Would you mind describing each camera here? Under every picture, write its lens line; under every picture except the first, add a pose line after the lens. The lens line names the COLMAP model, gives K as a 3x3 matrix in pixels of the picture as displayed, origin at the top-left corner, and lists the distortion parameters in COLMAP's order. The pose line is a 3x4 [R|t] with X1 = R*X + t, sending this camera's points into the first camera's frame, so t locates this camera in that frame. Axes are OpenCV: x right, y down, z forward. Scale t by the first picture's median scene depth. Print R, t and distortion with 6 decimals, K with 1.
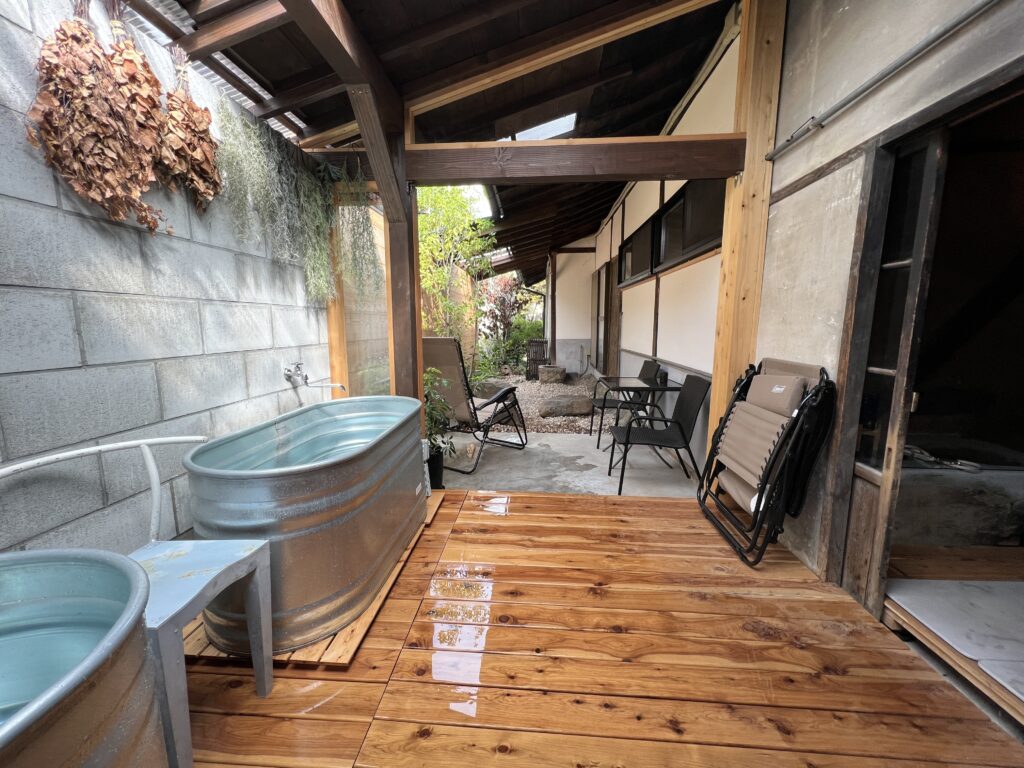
lens RADIAL K [[410.2, 0, 510.4], [0, 410.2, 384.3], [0, 0, 1]] dist [0.003583, 0.000471]
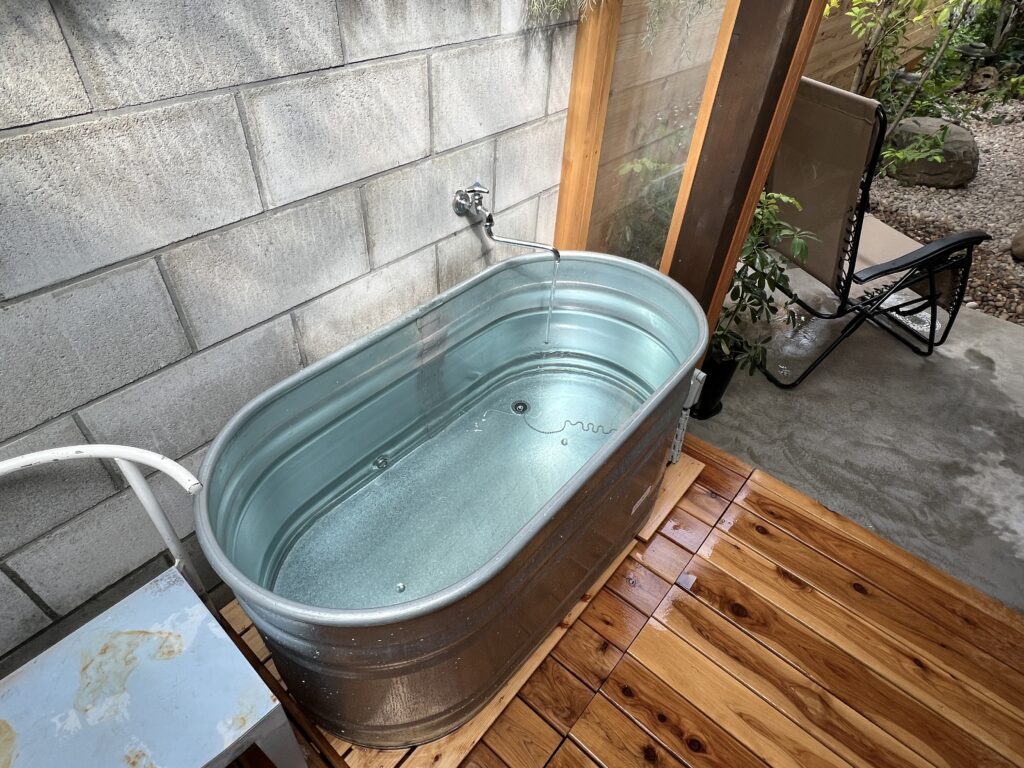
lens RADIAL K [[572.4, 0, 511.4], [0, 572.4, 384.9], [0, 0, 1]] dist [0.001286, 0.001068]
pose [[0.803167, 0.424665, -0.417831, -0.131673], [-0.130978, 0.810056, 0.571536, -0.275927], [0.581178, -0.404313, 0.706232, 0.521748]]
